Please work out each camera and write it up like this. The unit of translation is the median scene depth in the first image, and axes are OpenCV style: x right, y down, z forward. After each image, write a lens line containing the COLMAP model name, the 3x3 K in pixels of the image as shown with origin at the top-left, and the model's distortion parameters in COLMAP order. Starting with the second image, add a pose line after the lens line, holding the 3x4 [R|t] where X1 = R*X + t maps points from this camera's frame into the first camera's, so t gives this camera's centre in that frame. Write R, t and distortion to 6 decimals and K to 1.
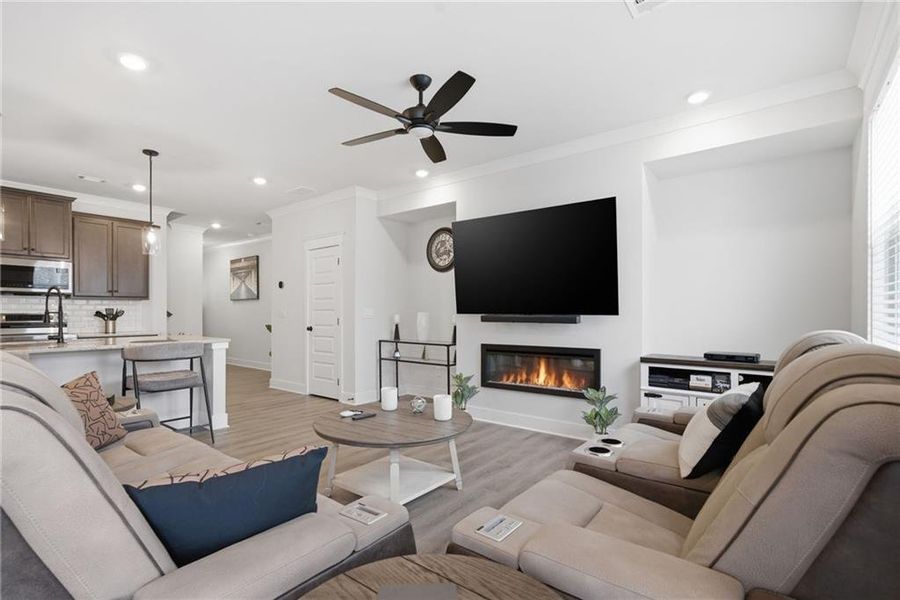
lens RADIAL K [[429.4, 0, 449.0], [0, 429.4, 319.1], [0, 0, 1]] dist [-0.001421, 0.000329]
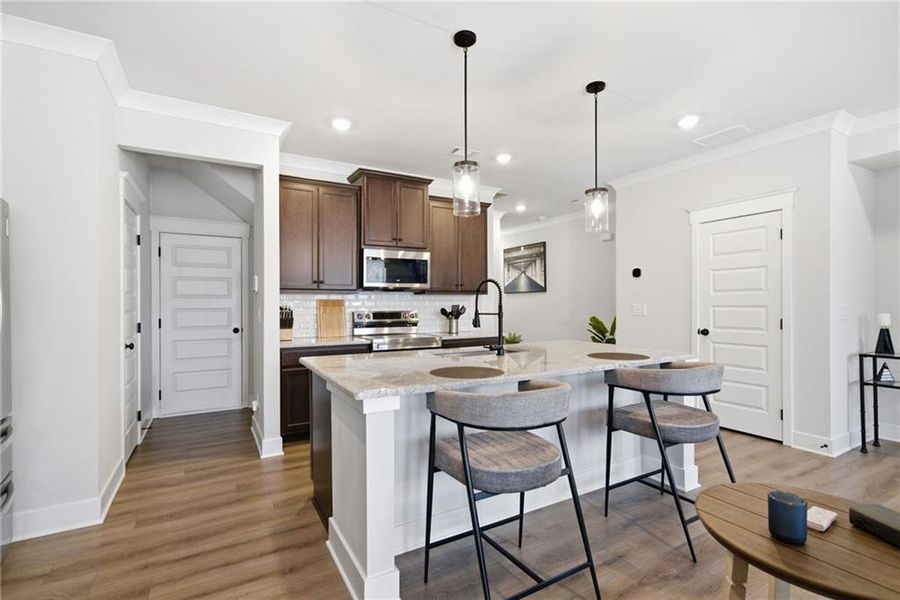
lens RADIAL K [[425.9, 0, 440.5], [0, 425.9, 302.2], [0, 0, 1]] dist [0.000012, 0.000102]
pose [[0.930484, -0.005807, -0.366287, -0.633347], [-0.000651, 0.999847, -0.017506, -0.019647], [0.366332, 0.016527, 0.930337, 0.236771]]
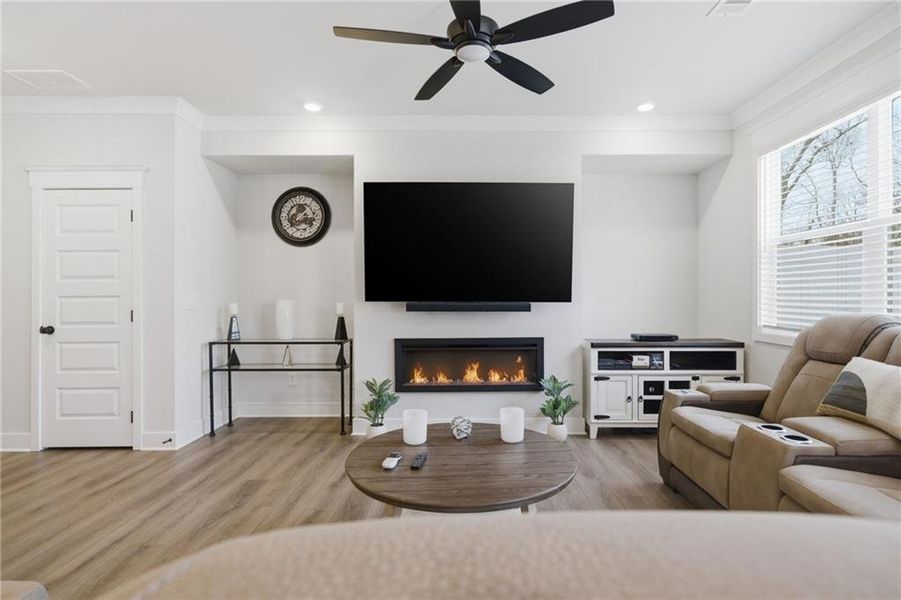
lens RADIAL K [[447.1, 0, 461.8], [0, 447.1, 302.6], [0, 0, 1]] dist [0.001611, 0.001131]
pose [[0.774614, -0.005785, 0.632408, -0.370510], [0.011835, 0.999916, -0.005350, -0.004810], [-0.632324, 0.011629, 0.774617, 0.279918]]
